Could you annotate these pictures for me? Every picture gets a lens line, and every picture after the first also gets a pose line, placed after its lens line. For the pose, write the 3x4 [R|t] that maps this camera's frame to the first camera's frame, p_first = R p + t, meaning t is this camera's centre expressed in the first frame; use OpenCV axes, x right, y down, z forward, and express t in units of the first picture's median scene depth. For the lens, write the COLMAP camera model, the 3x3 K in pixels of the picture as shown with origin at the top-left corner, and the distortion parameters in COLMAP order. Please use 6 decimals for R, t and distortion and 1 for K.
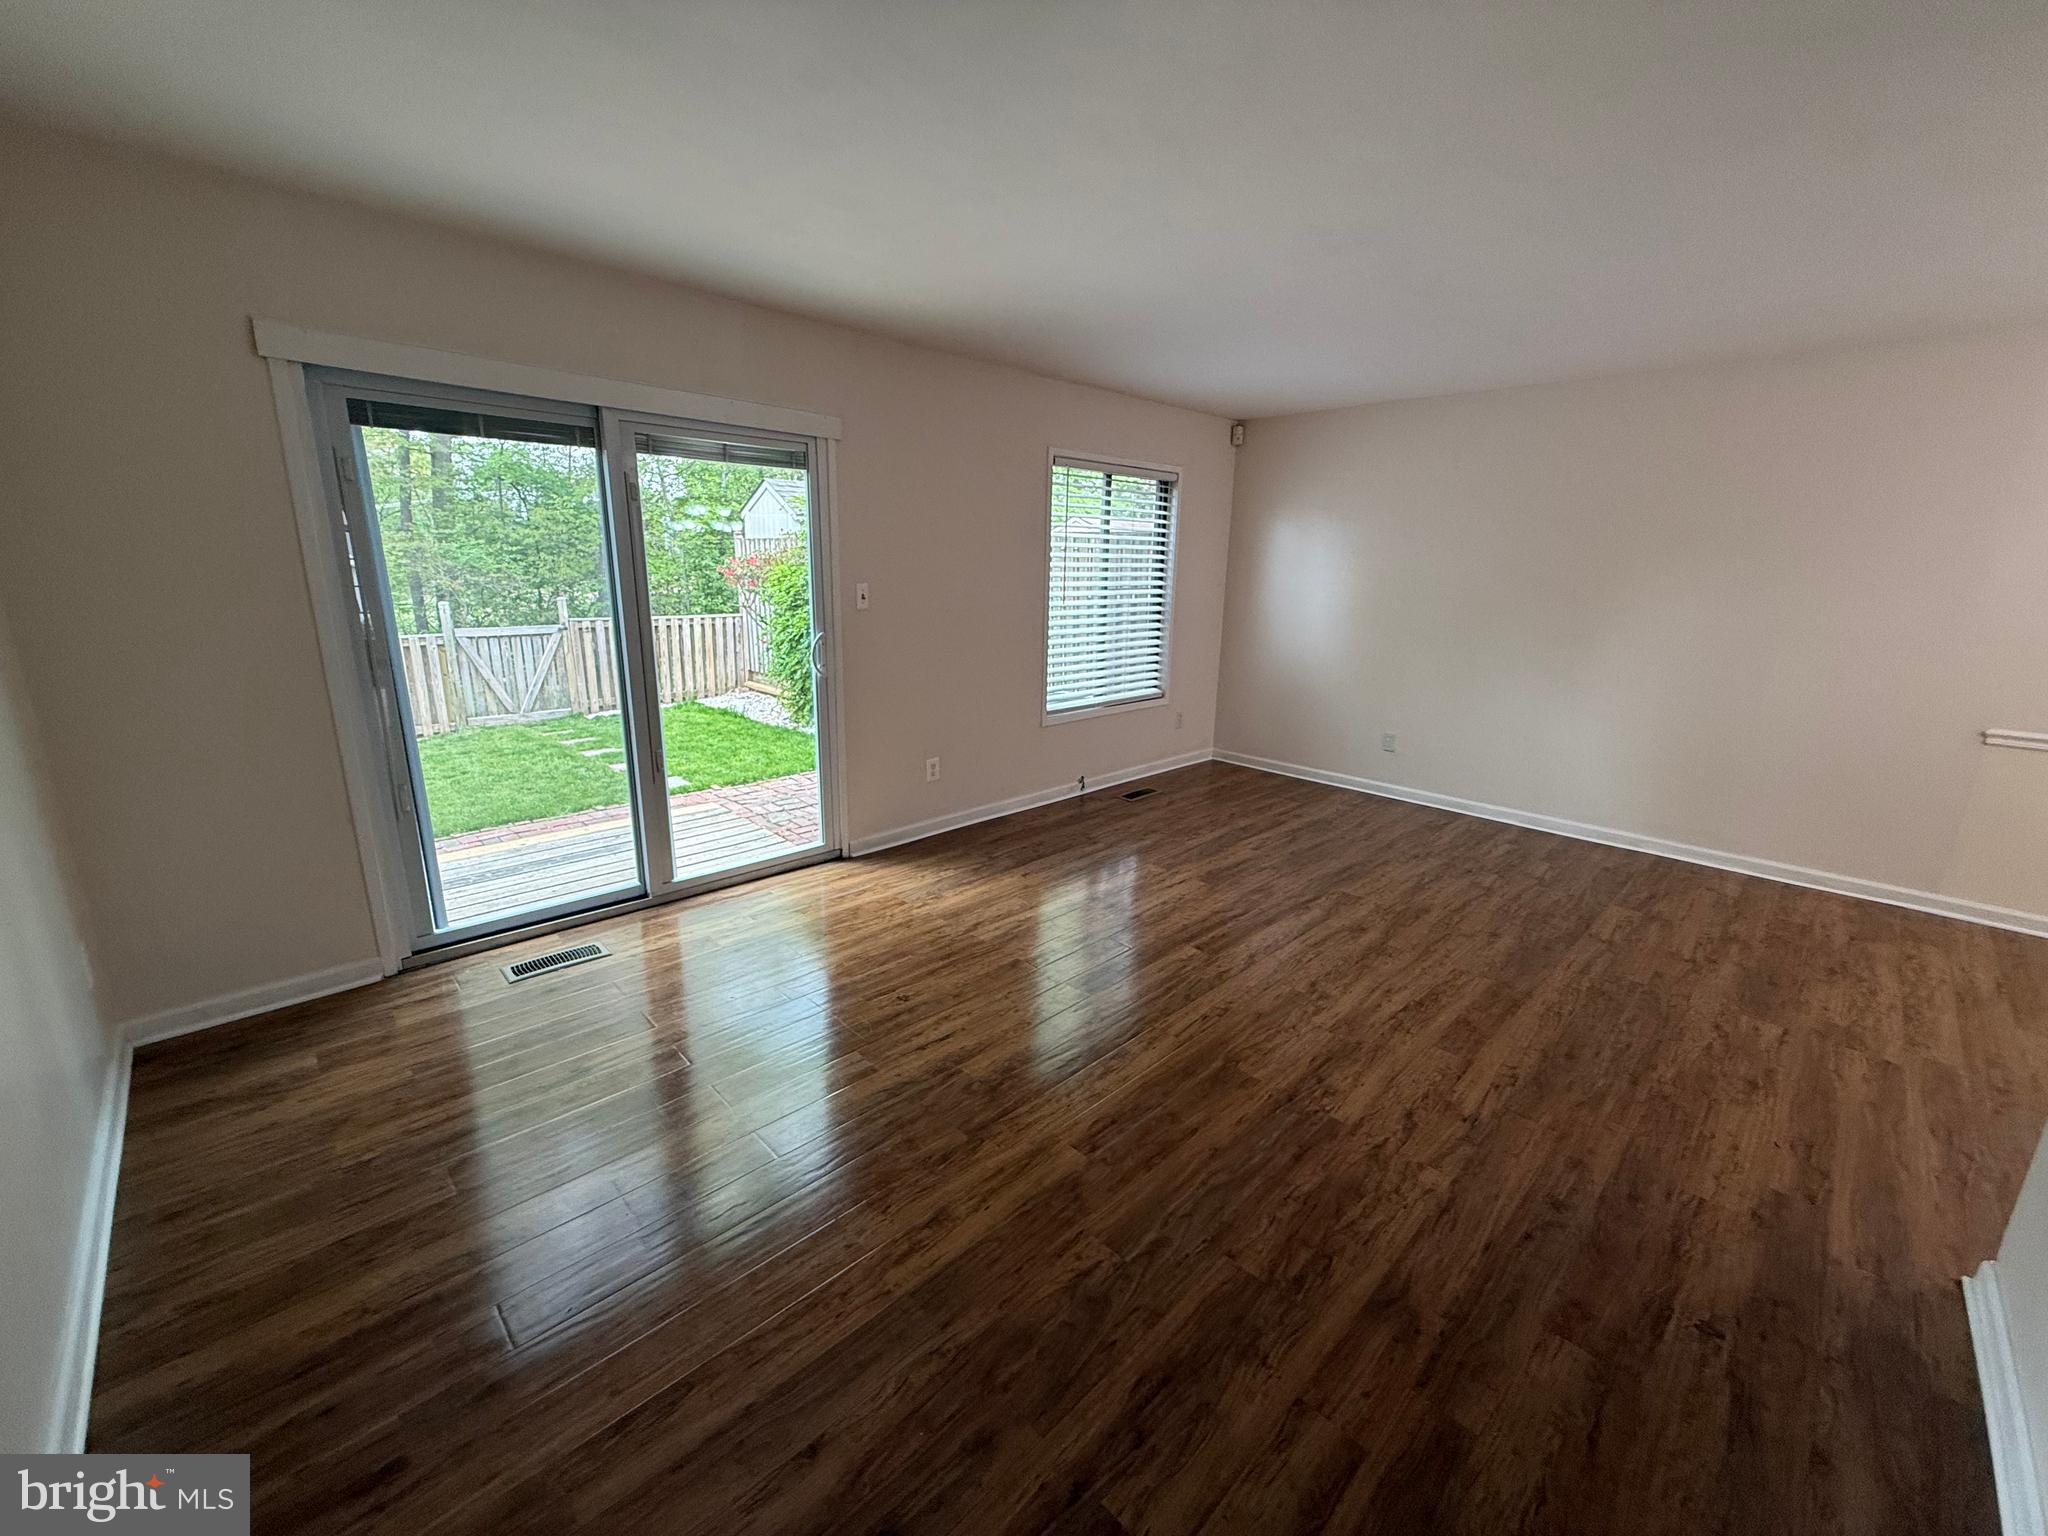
lens RADIAL K [[818.3, 0, 1019.3], [0, 818.3, 770.0], [0, 0, 1]] dist [-0.002075, -0.000277]
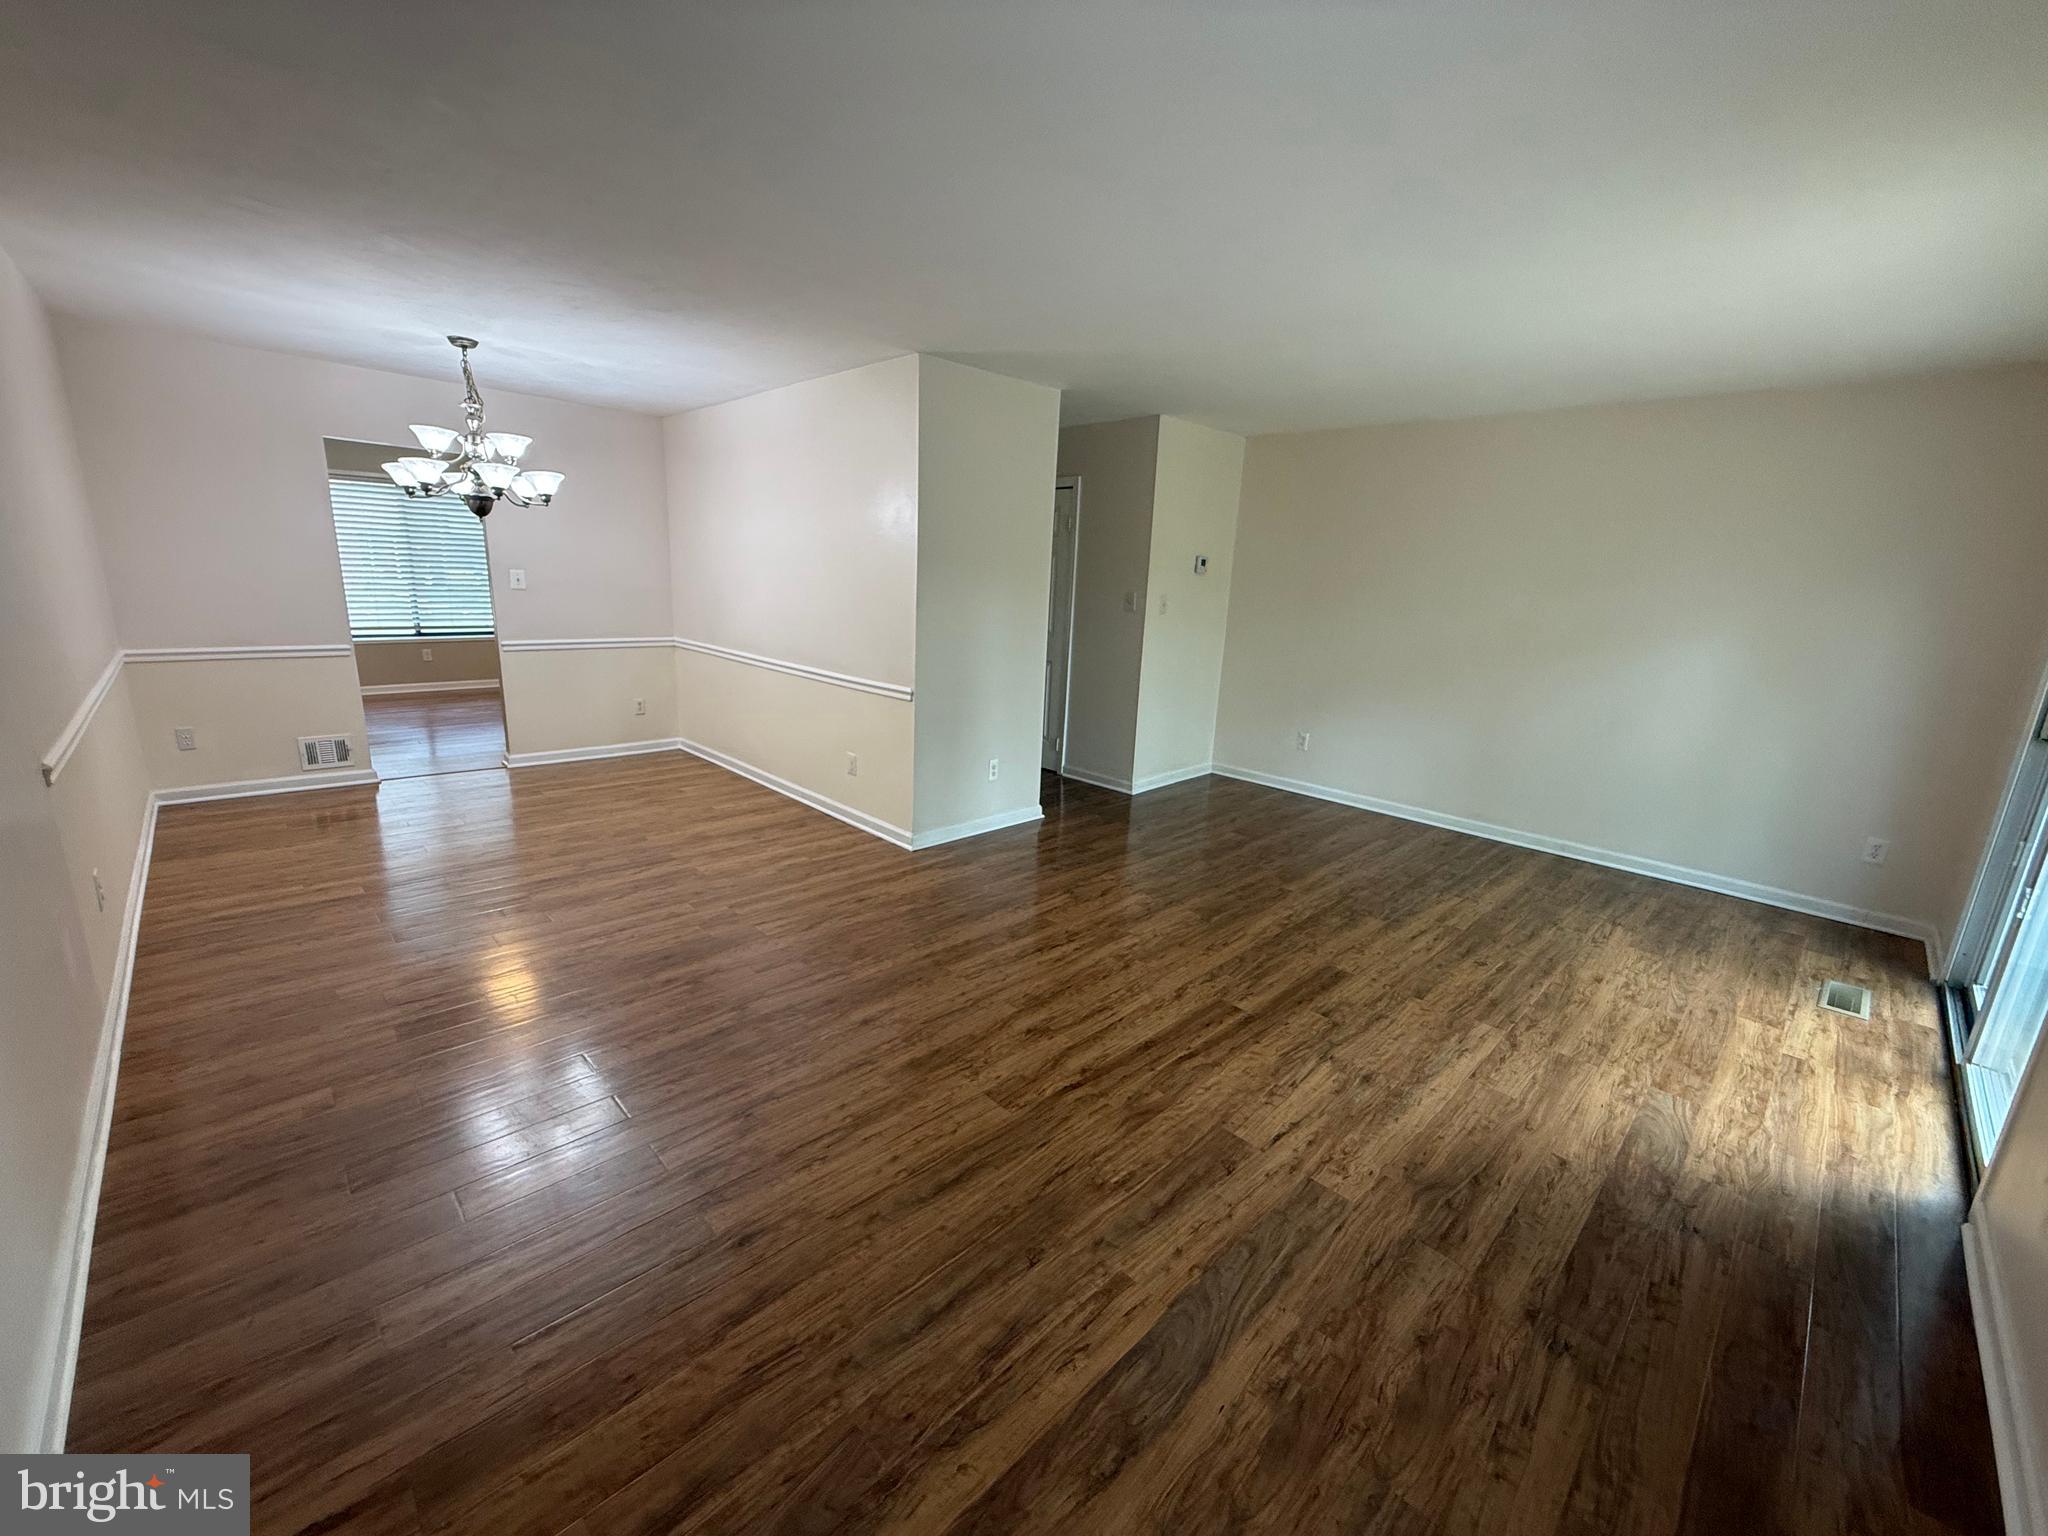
lens RADIAL K [[818.3, 0, 1019.3], [0, 818.3, 770.0], [0, 0, 1]] dist [-0.002075, -0.000277]
pose [[-0.998005, -0.061319, -0.015016, 0.447677], [-0.061192, 0.881100, 0.468955, -0.384368], [-0.015525, 0.468938, -0.883095, 1.540363]]
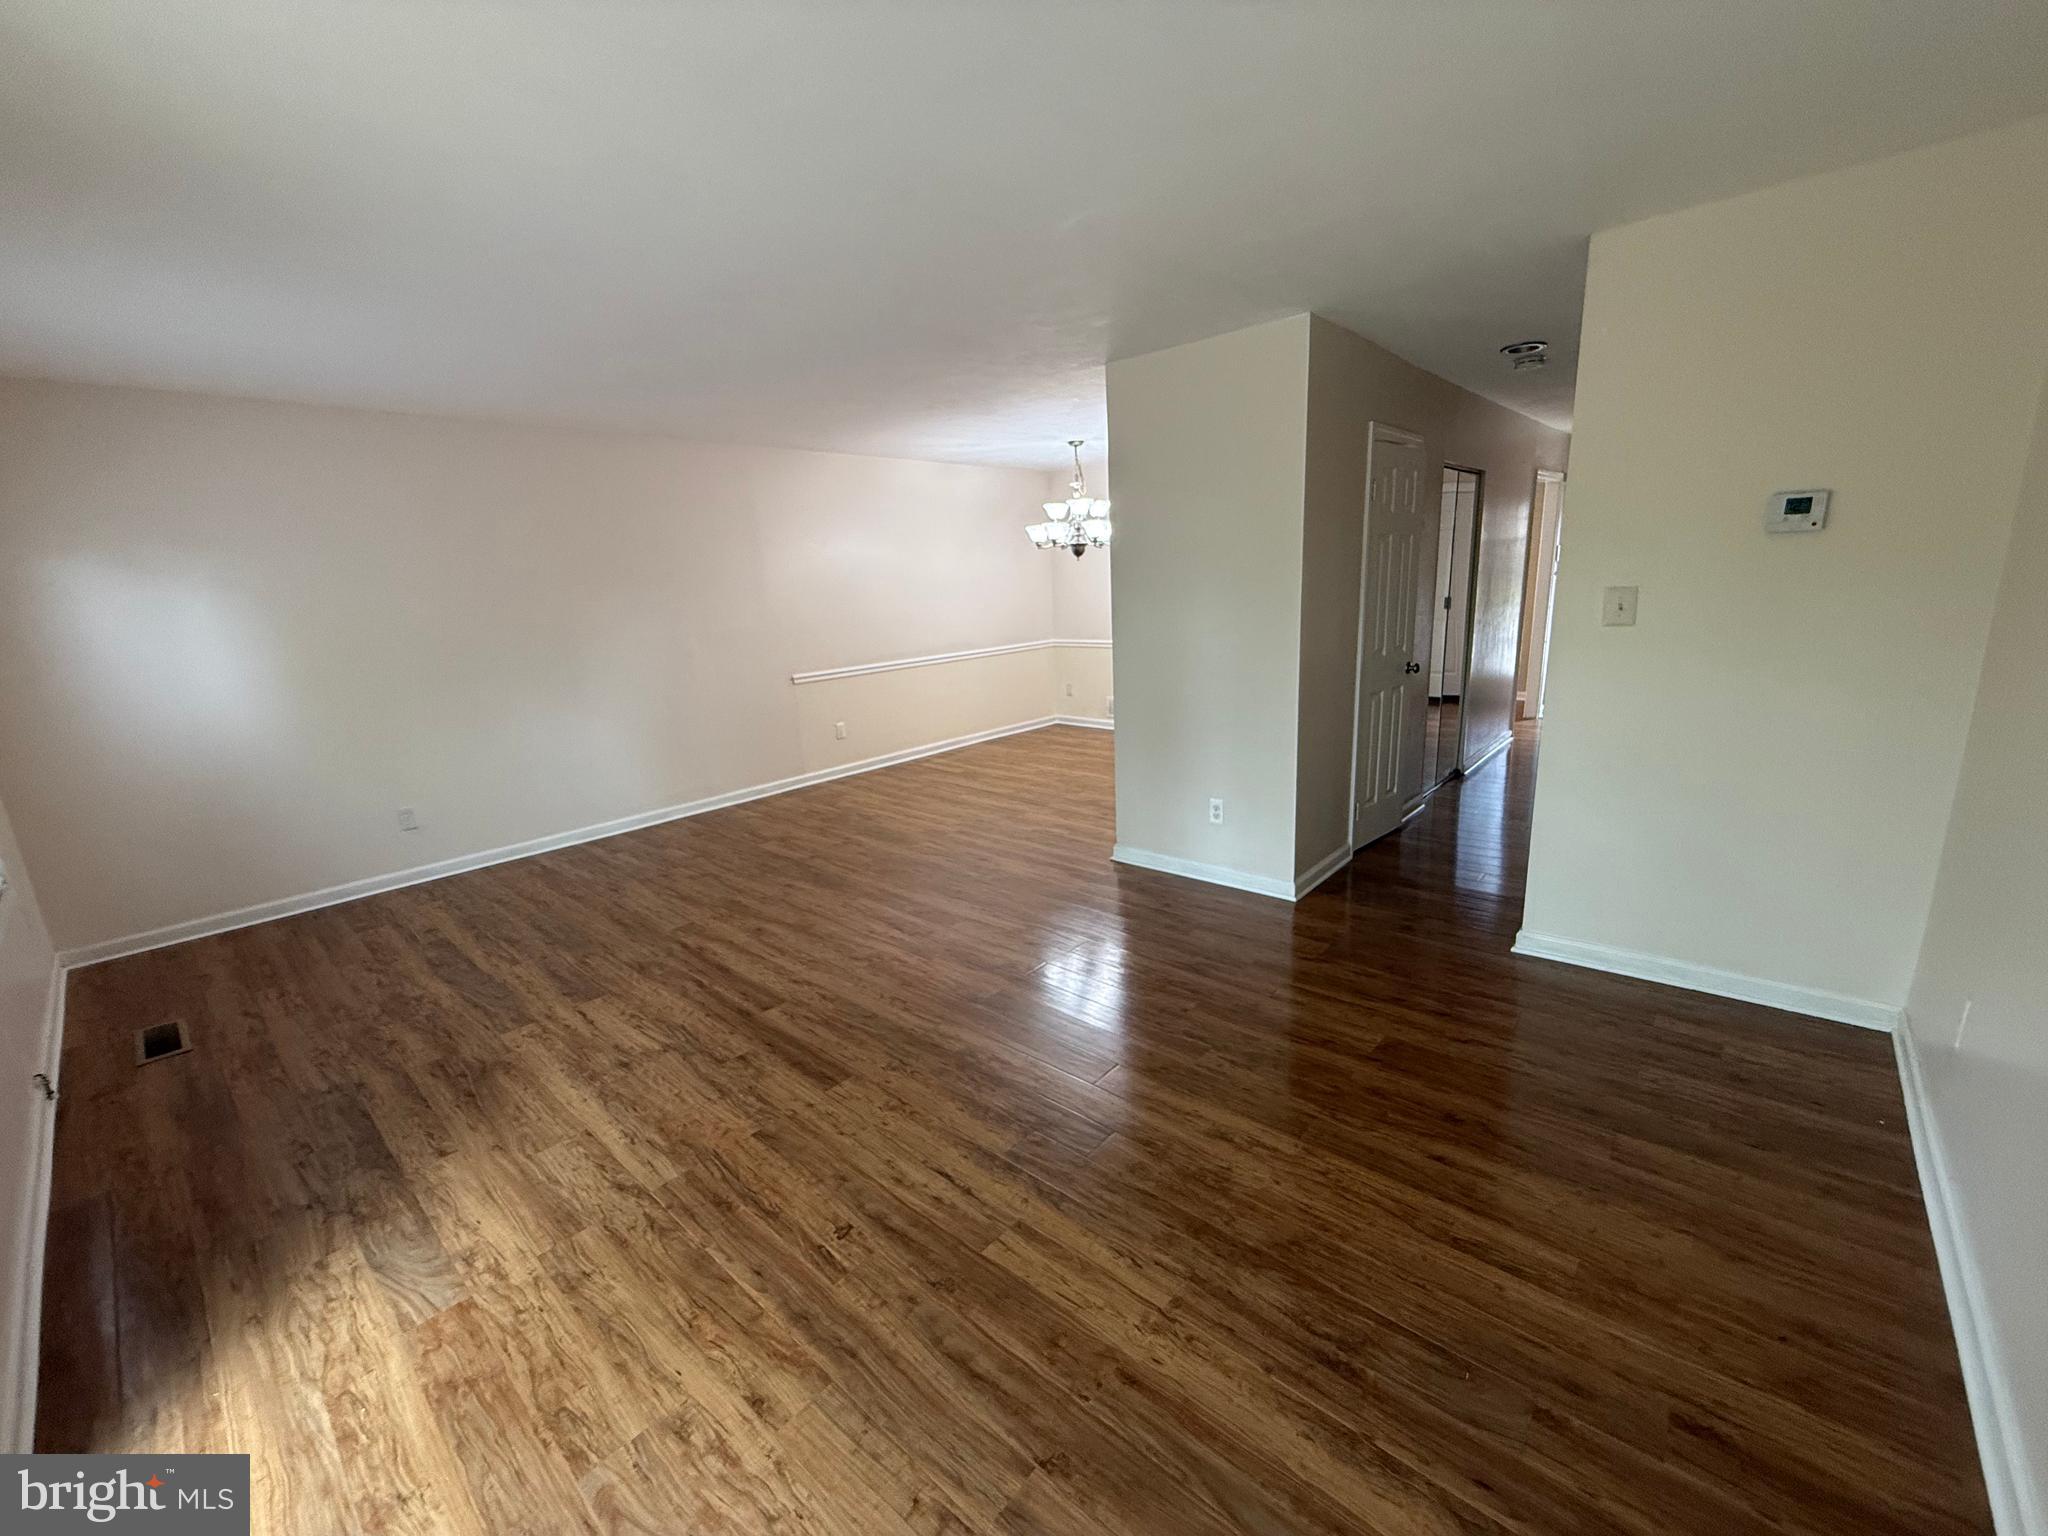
lens RADIAL K [[818.3, 0, 1019.3], [0, 818.3, 770.0], [0, 0, 1]] dist [-0.002075, -0.000277]
pose [[-0.072841, -0.244773, 0.966840, -0.578962], [0.289354, 0.922533, 0.255355, -0.170050], [-0.954447, 0.298360, 0.003628, 0.594660]]
